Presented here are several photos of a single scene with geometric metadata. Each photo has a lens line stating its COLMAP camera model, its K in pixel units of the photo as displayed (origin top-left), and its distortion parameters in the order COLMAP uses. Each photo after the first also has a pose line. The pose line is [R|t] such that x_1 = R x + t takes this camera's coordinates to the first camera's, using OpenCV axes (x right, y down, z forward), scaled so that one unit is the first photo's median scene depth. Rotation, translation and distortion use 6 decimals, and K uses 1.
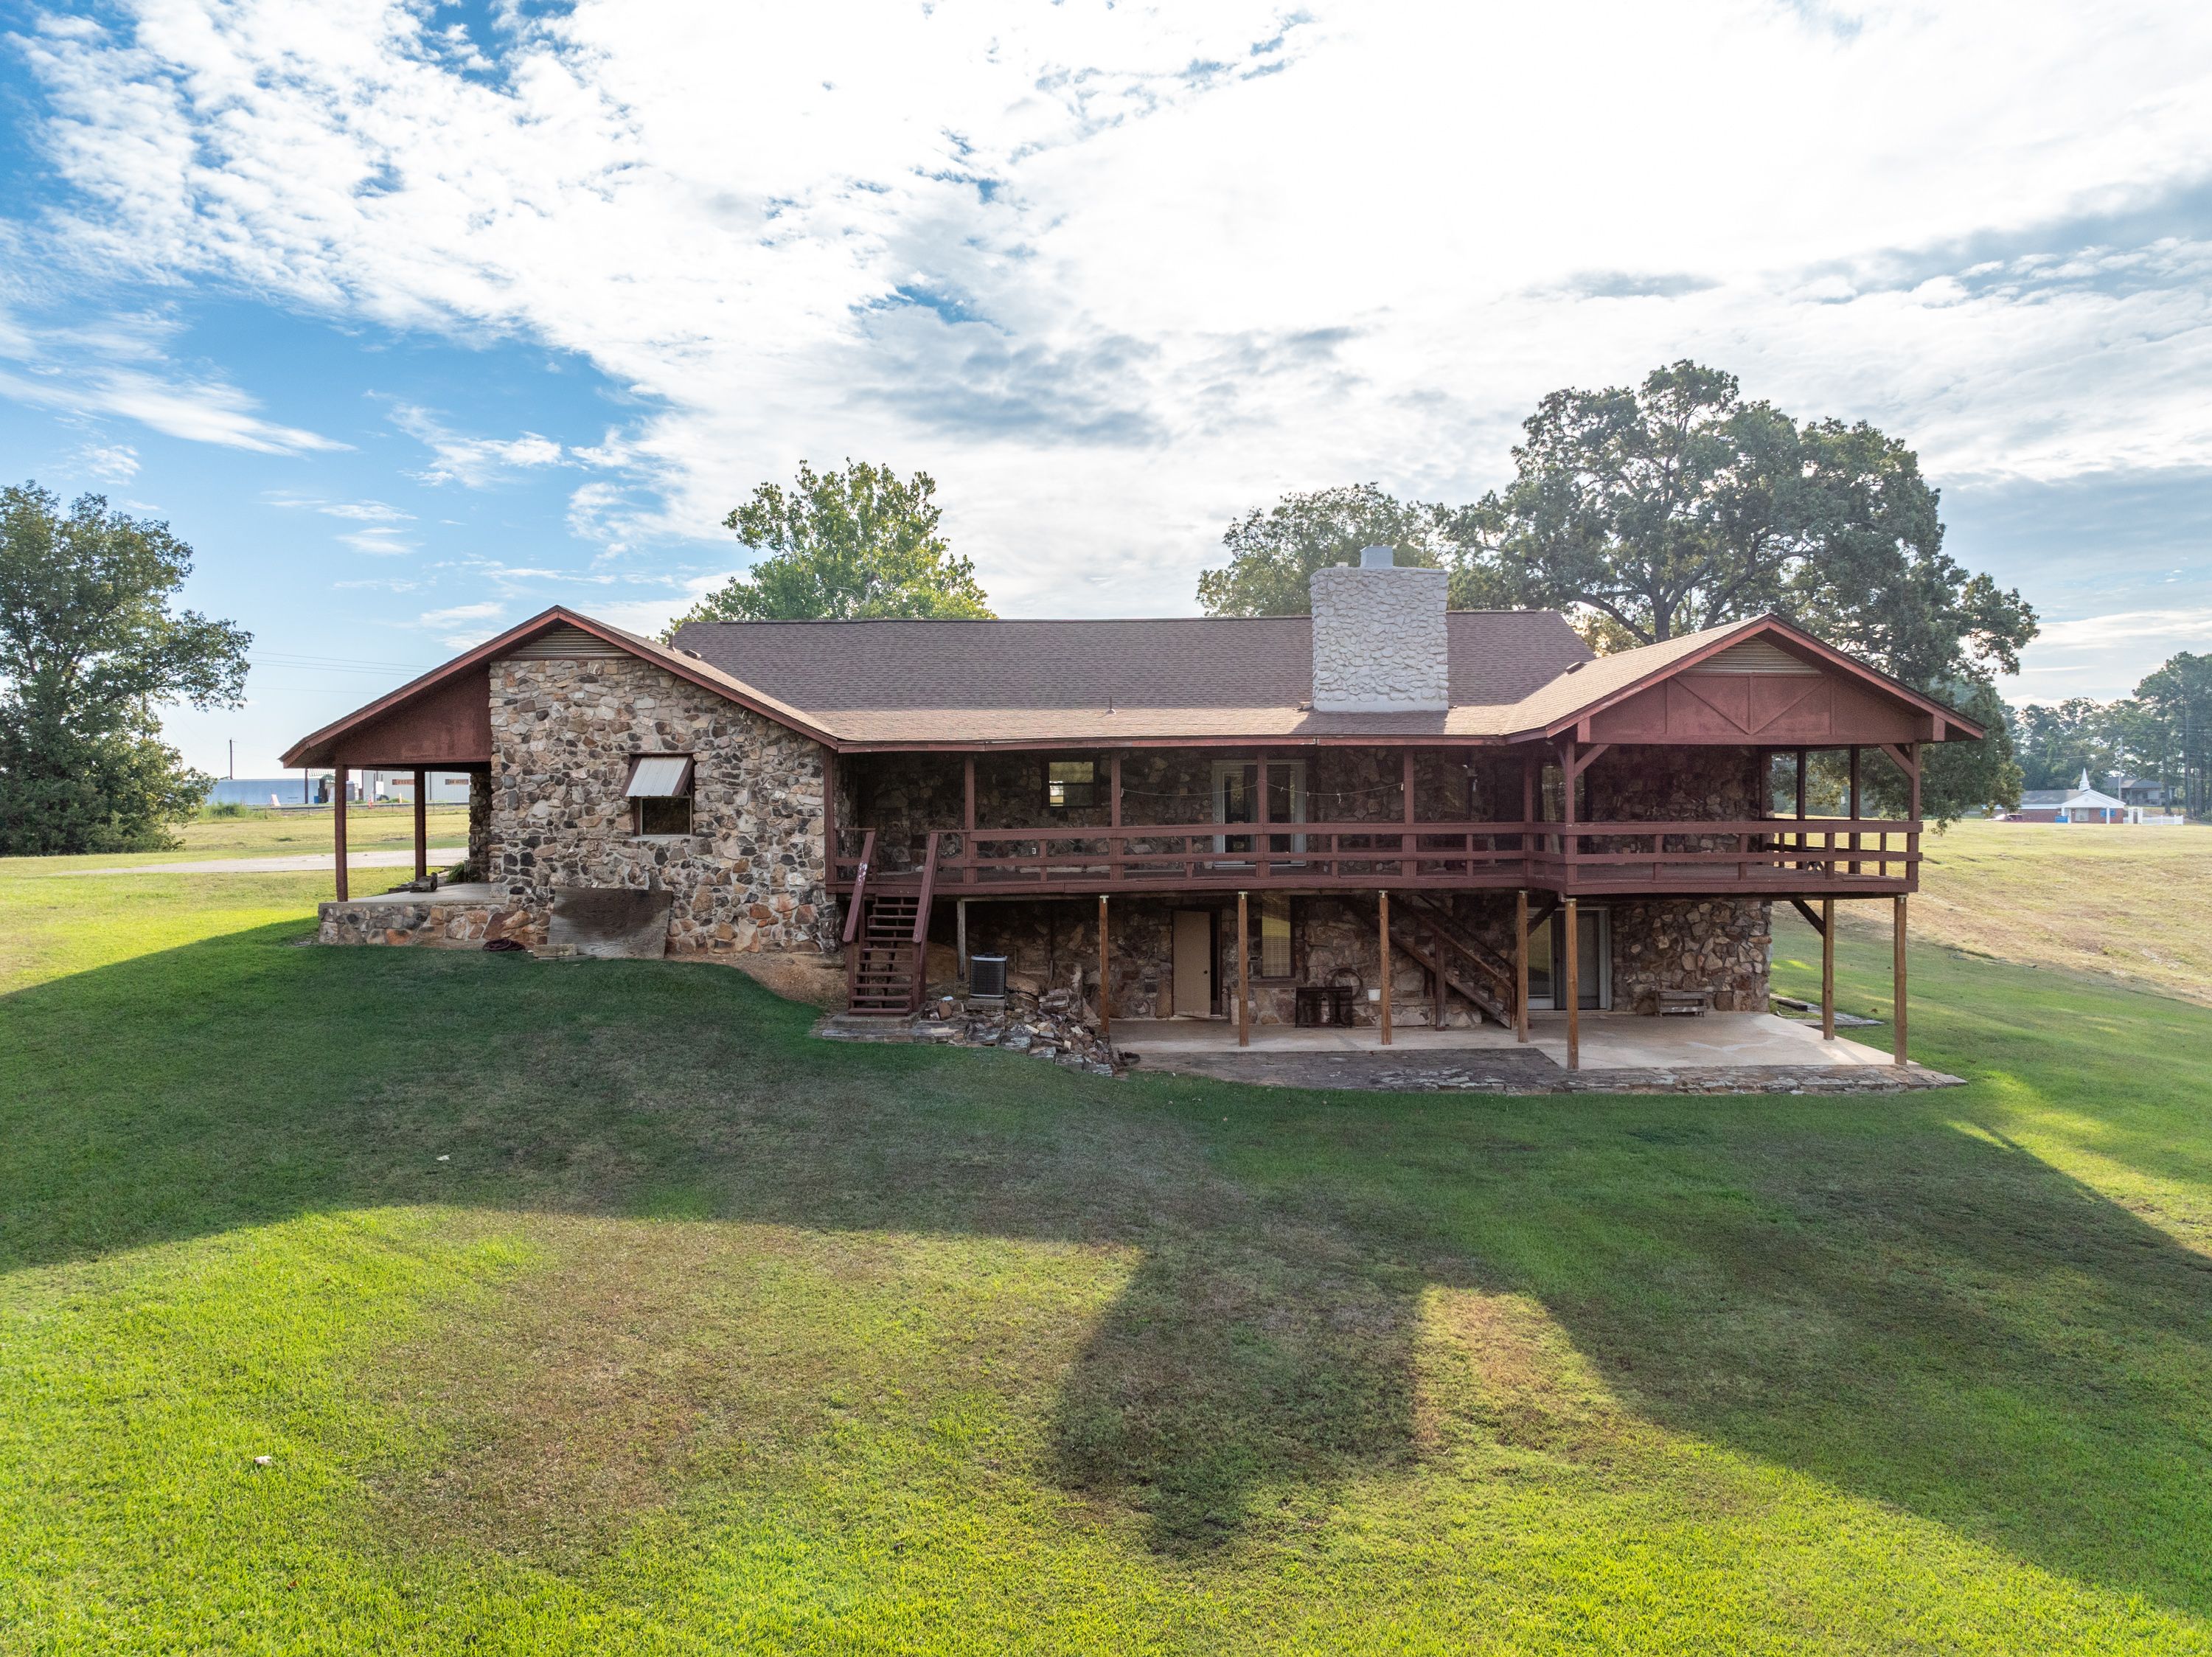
lens RADIAL K [[1522.3, 0, 1106.0], [0, 1522.3, 828.5], [0, 0, 1]] dist [0.002147, 0.004305]
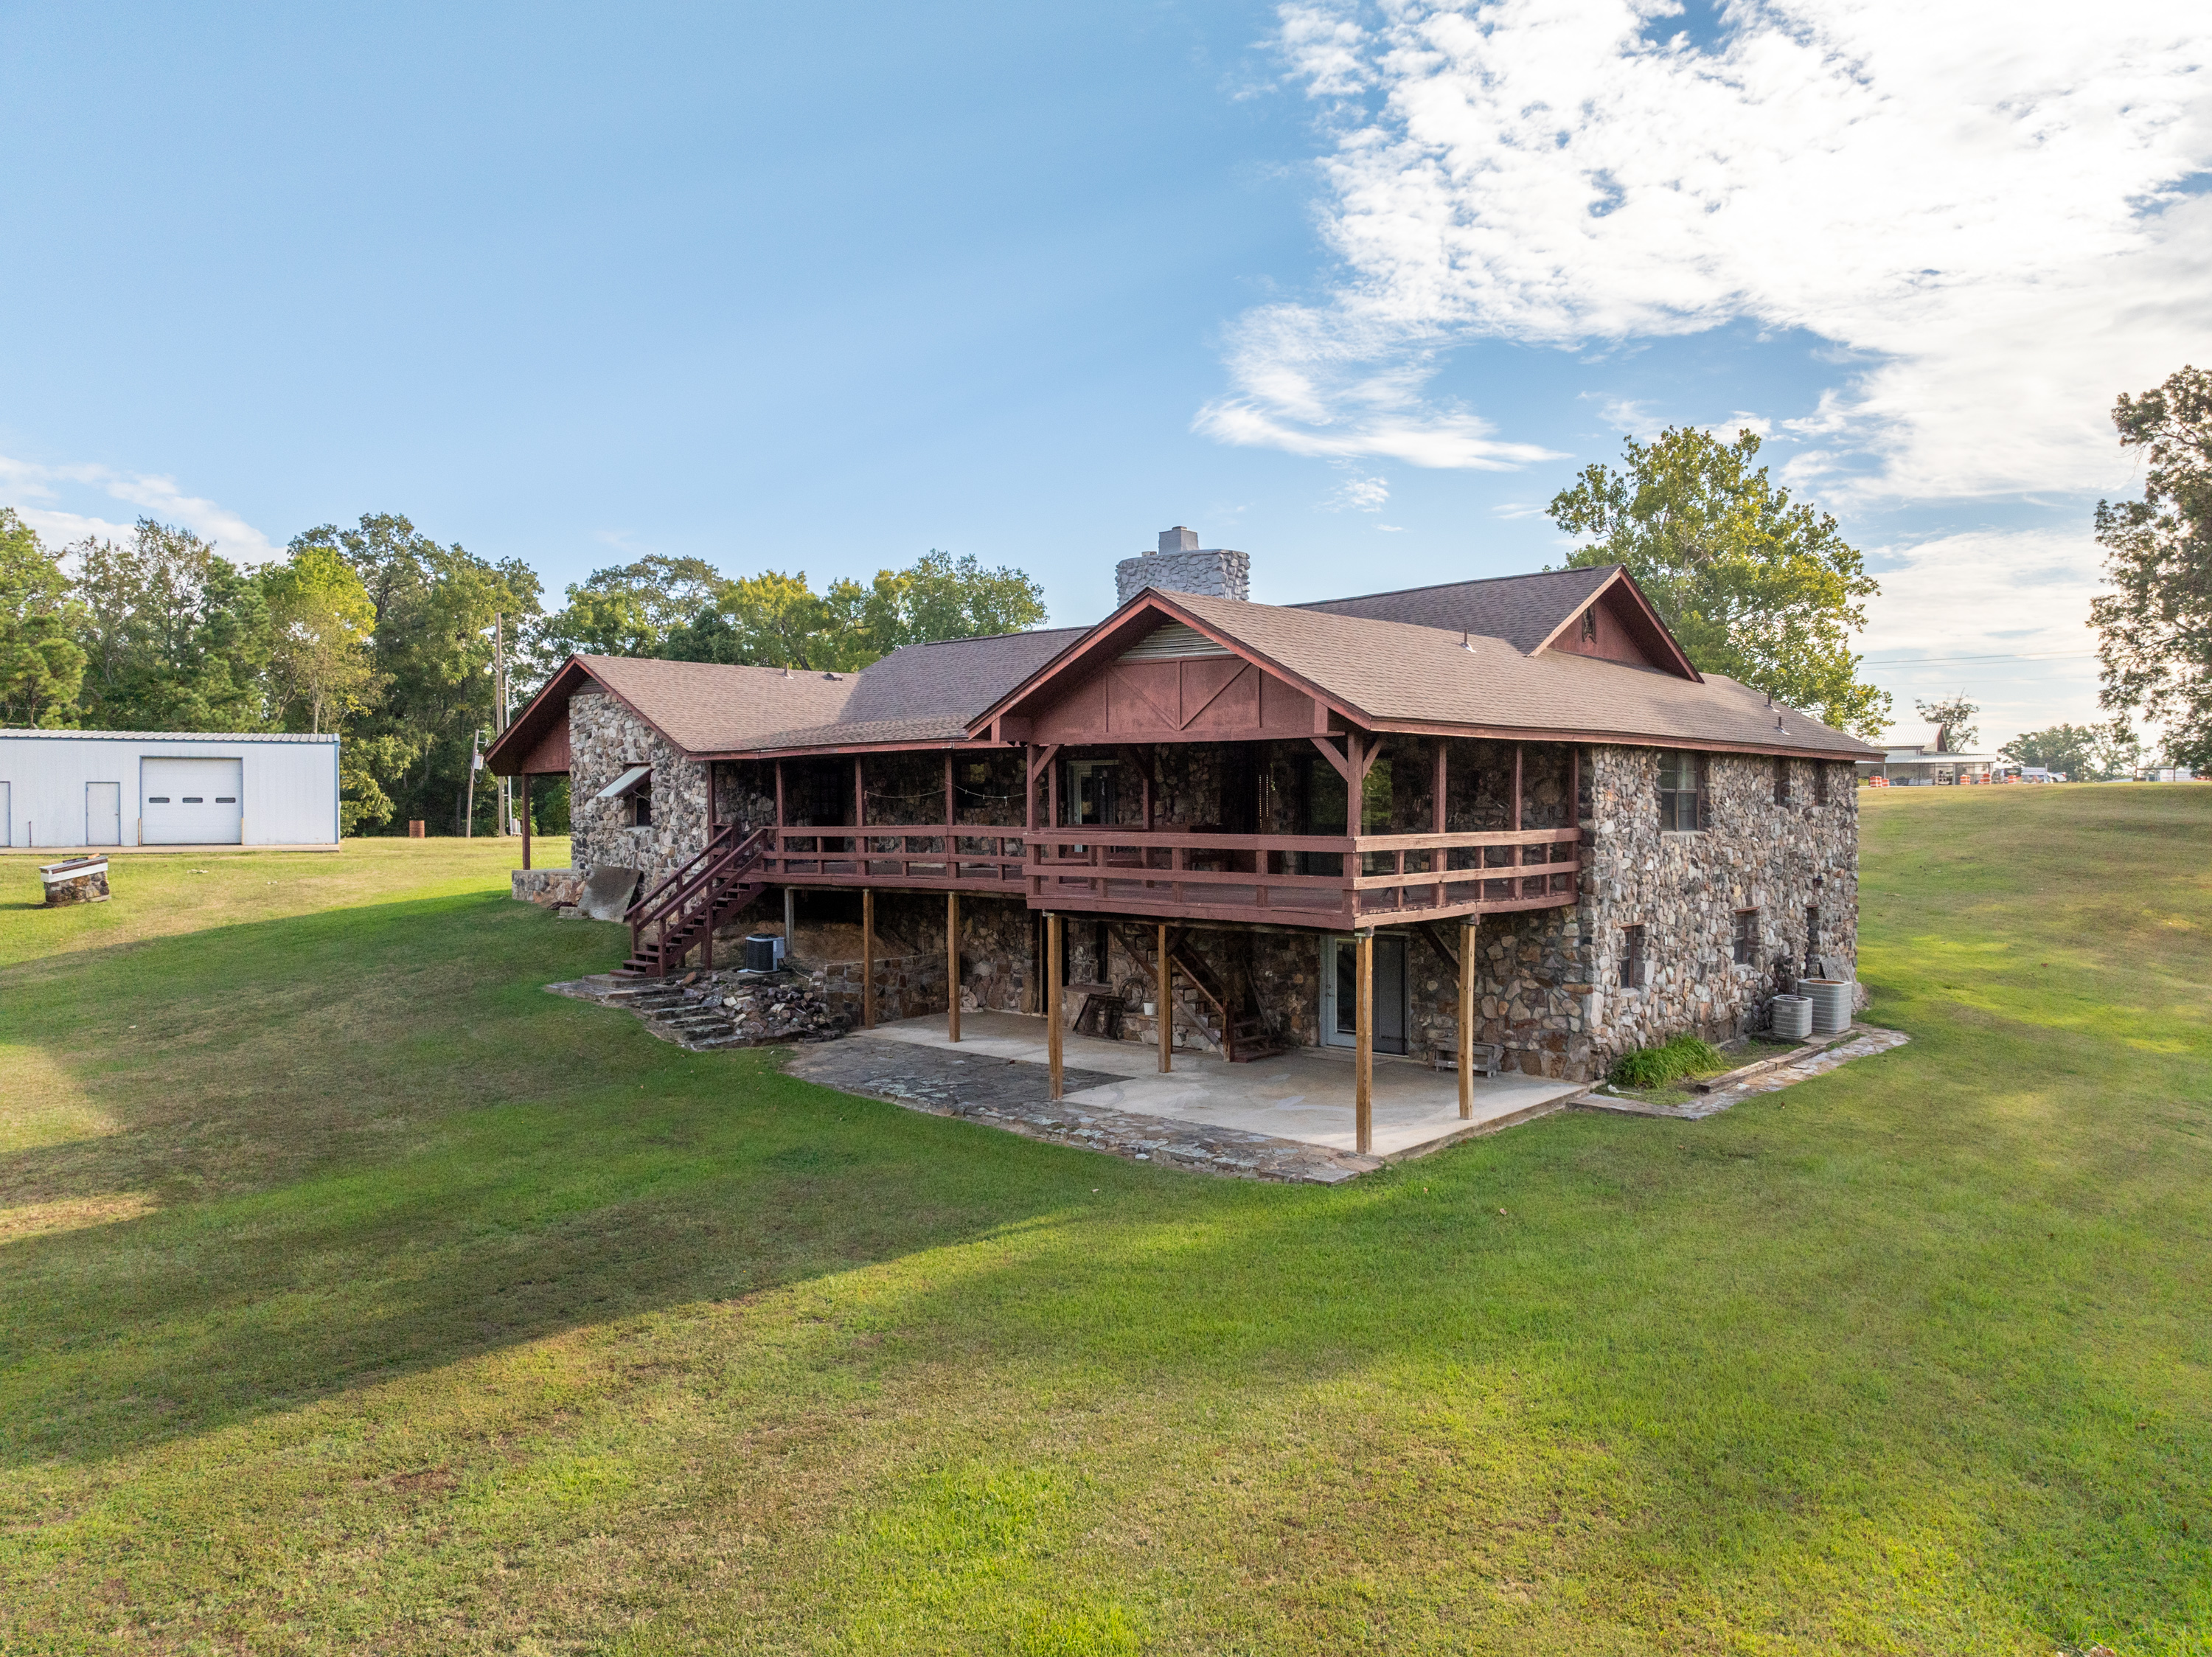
lens RADIAL K [[1522.3, 0, 1106.0], [0, 1522.3, 828.5], [0, 0, 1]] dist [0.002147, 0.004305]
pose [[0.744645, 0.017968, -0.667218, 0.858885], [-0.012521, 0.999838, 0.012951, -0.015762], [0.667343, -0.001289, 0.744750, 0.307066]]
